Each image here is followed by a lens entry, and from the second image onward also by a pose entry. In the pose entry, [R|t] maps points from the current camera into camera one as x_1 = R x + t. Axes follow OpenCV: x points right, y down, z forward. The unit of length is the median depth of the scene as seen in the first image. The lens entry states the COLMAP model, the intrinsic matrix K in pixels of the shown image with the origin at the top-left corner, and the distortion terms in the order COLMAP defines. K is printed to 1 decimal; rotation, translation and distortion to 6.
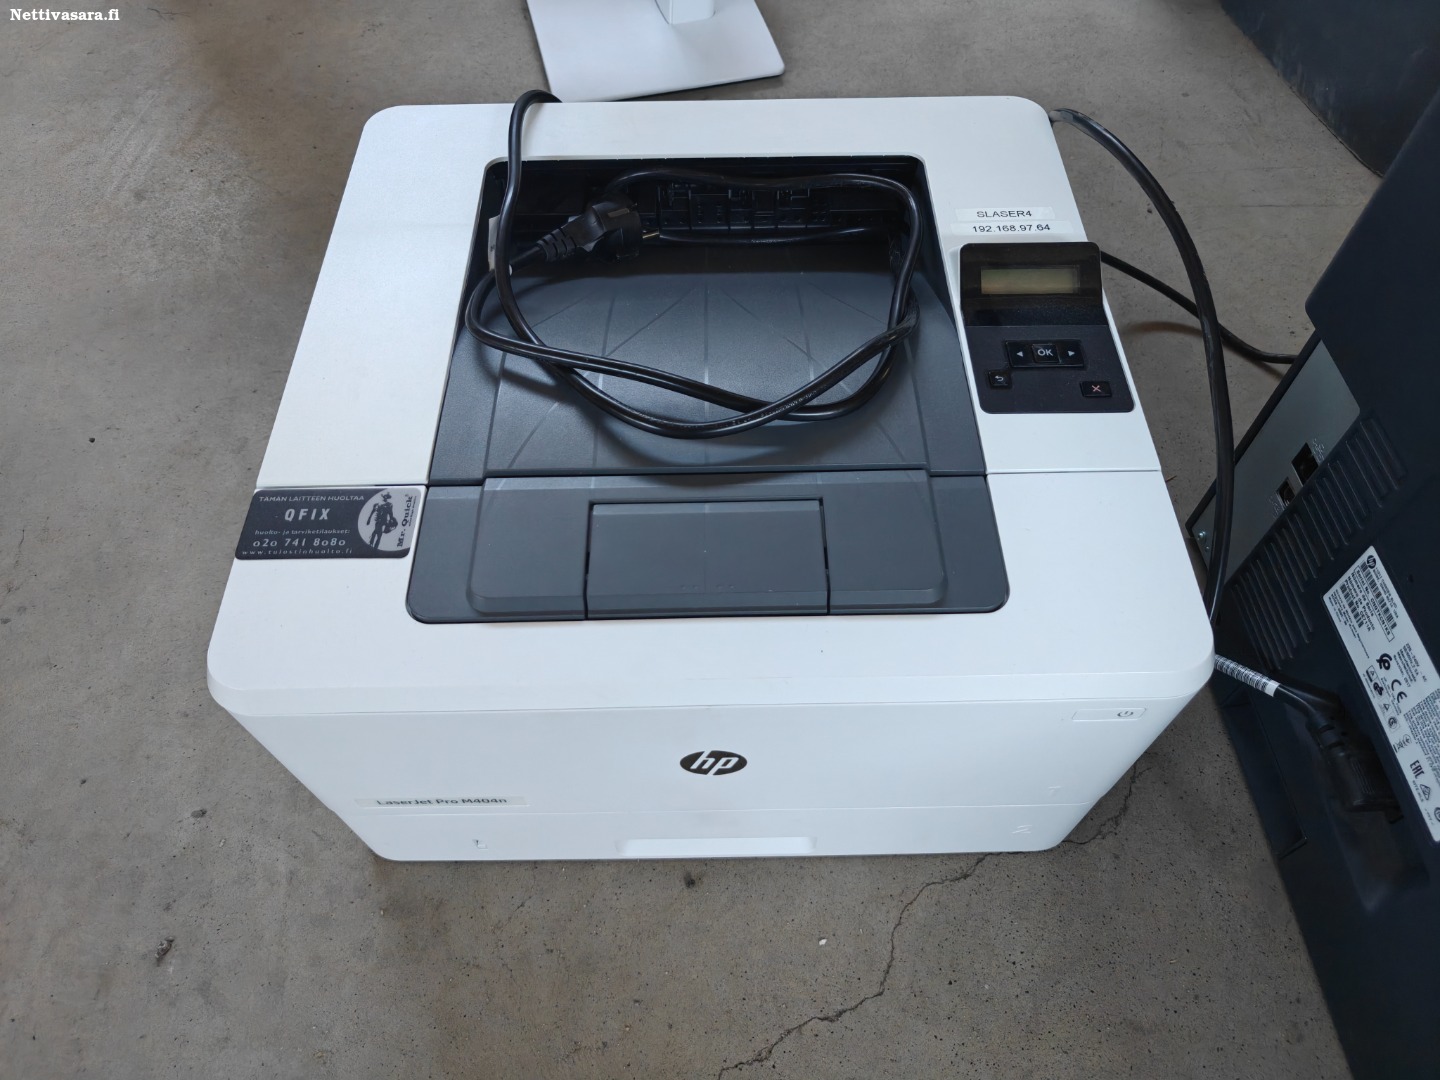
lens RADIAL K [[983.9, 0, 720.0], [0, 983.9, 540.0], [0, 0, 1]] dist [0.041531, -0.046829]
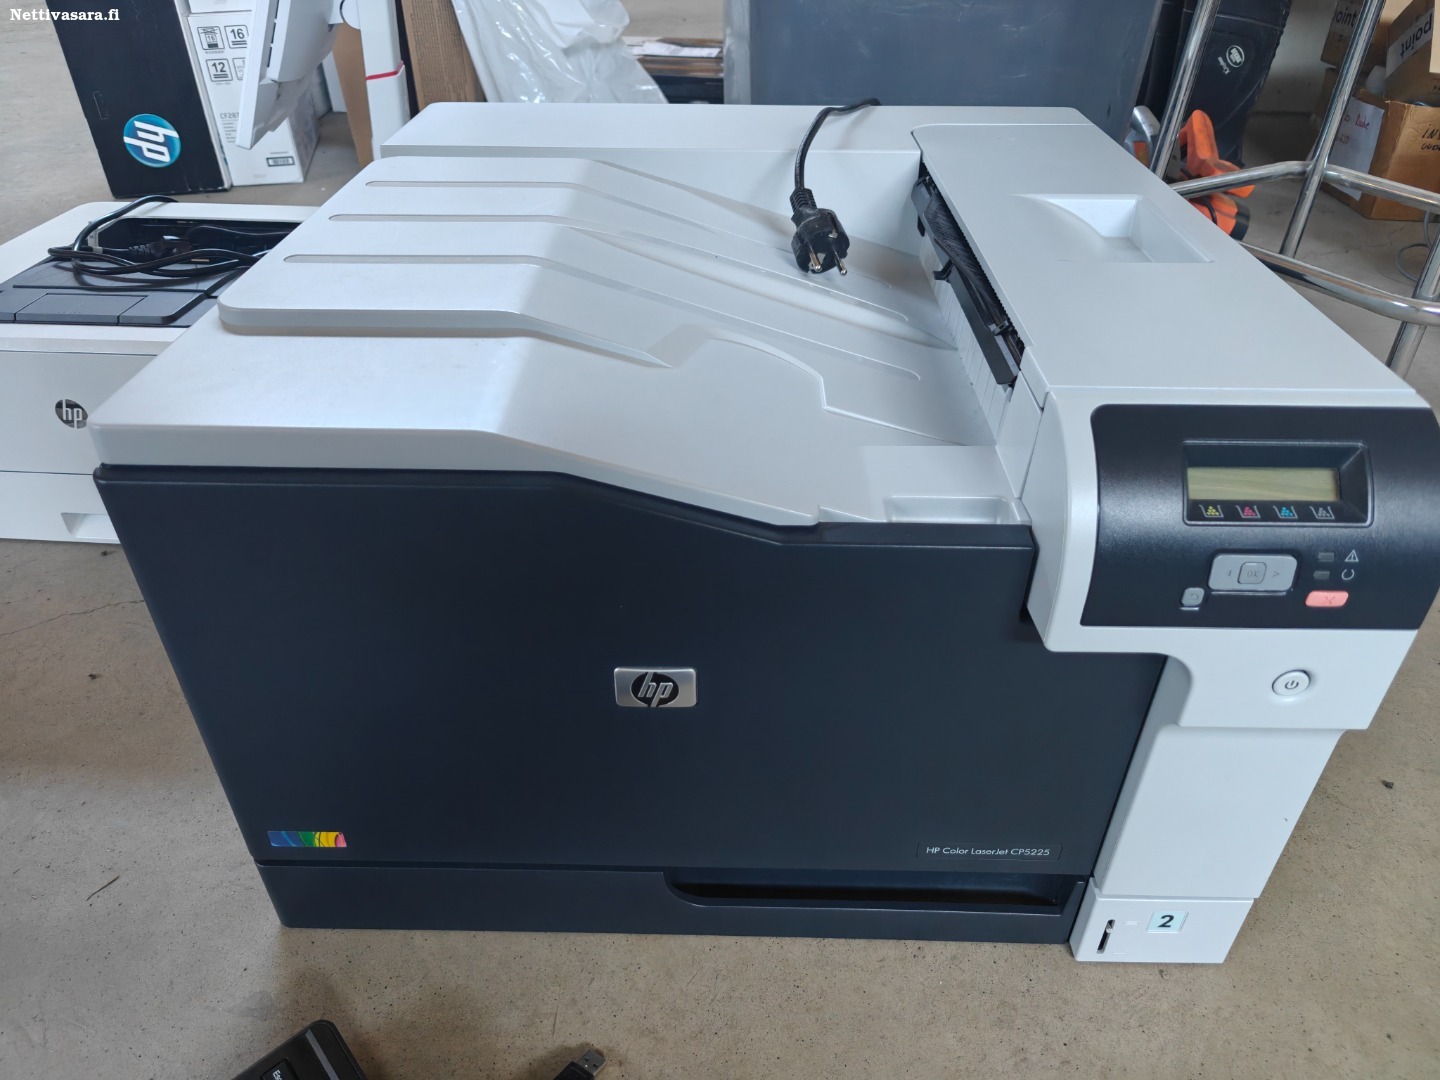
lens RADIAL K [[993.3, 0, 720.0], [0, 993.3, 540.0], [0, 0, 1]] dist [0.036924, -0.052935]
pose [[0.995900, 0.064959, -0.062959, 1.239347], [-0.083314, 0.929780, -0.358564, 0.927264], [0.035246, 0.362340, 0.931379, -0.666807]]
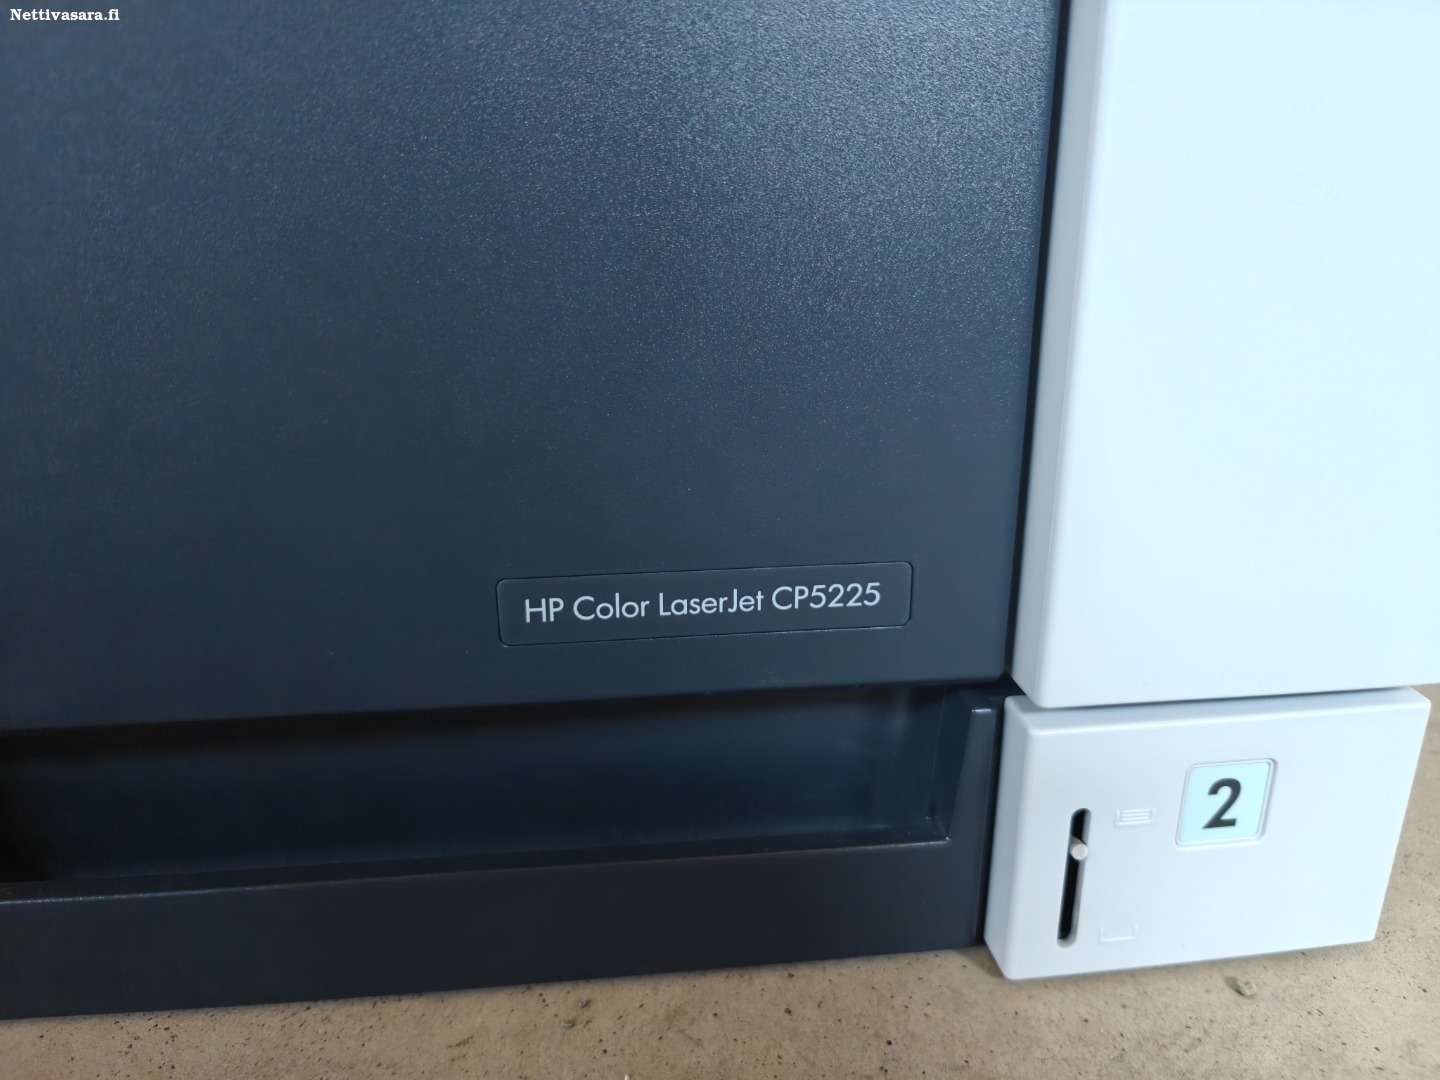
lens RADIAL K [[1028.3, 0, 720.0], [0, 1028.3, 540.0], [0, 0, 1]] dist [0.006479, -0.048780]
pose [[0.998890, -0.004286, 0.046916, 1.475303], [0.032158, 0.789814, -0.612503, 1.047692], [-0.034430, 0.613332, 0.789074, 0.176447]]
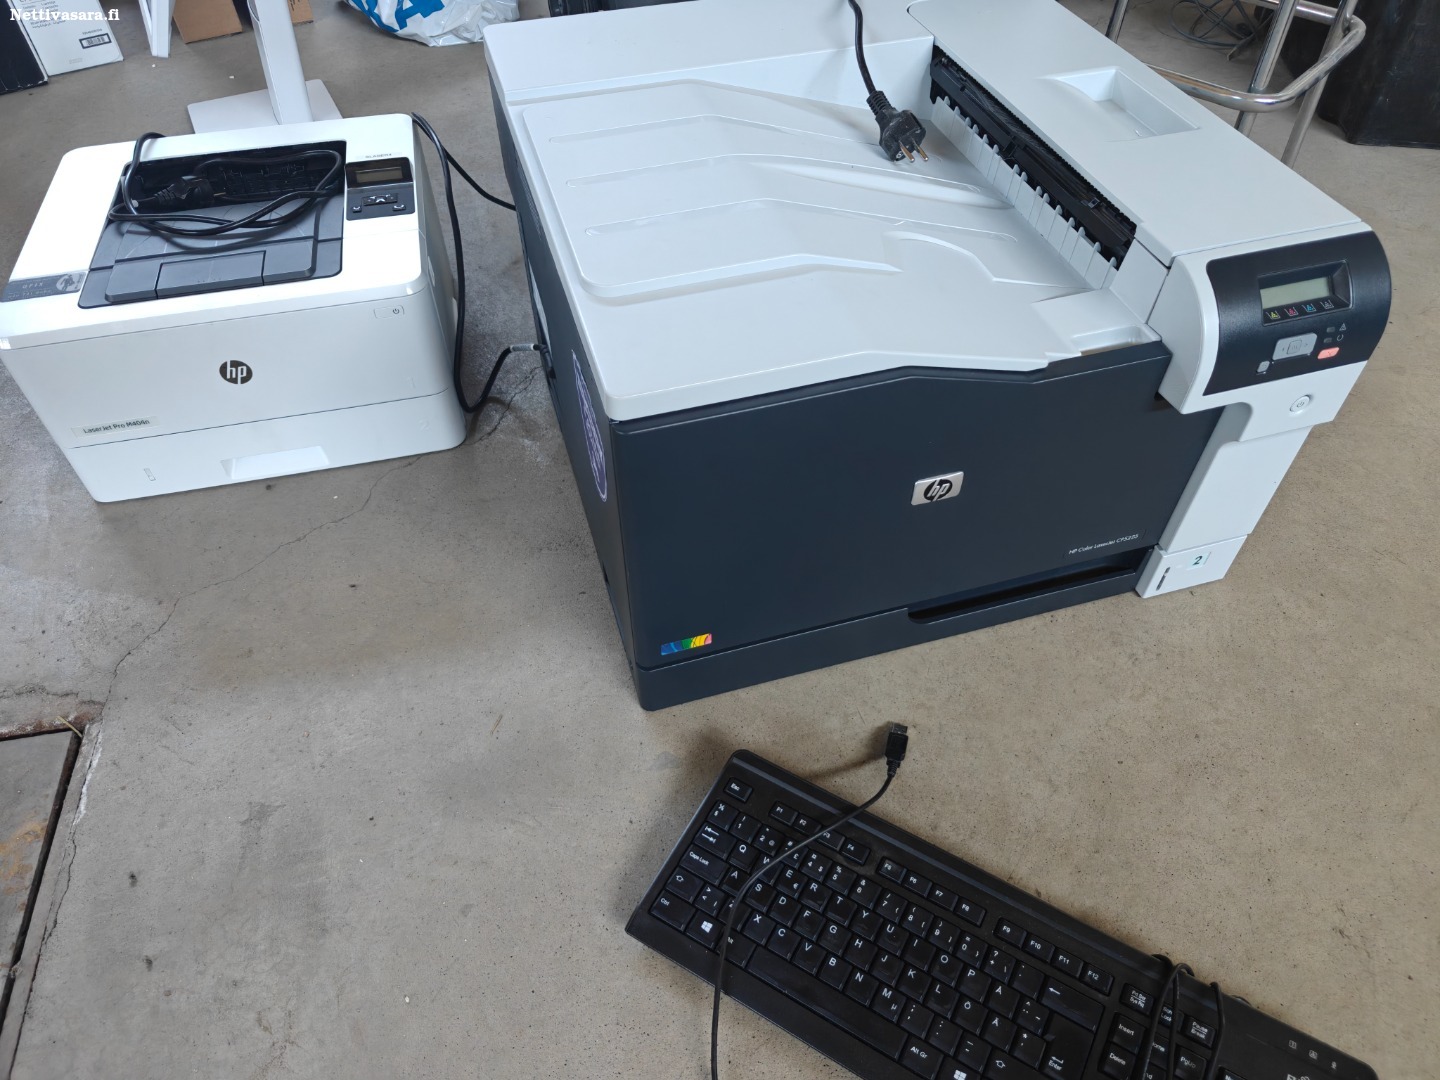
lens RADIAL K [[983.9, 0, 720.0], [0, 983.9, 540.0], [0, 0, 1]] dist [0.041531, -0.046829]
pose [[0.975984, -0.153796, 0.154280, 0.565439], [0.175693, 0.974429, -0.140071, 0.944400], [-0.128793, 0.163813, 0.978048, -1.110653]]
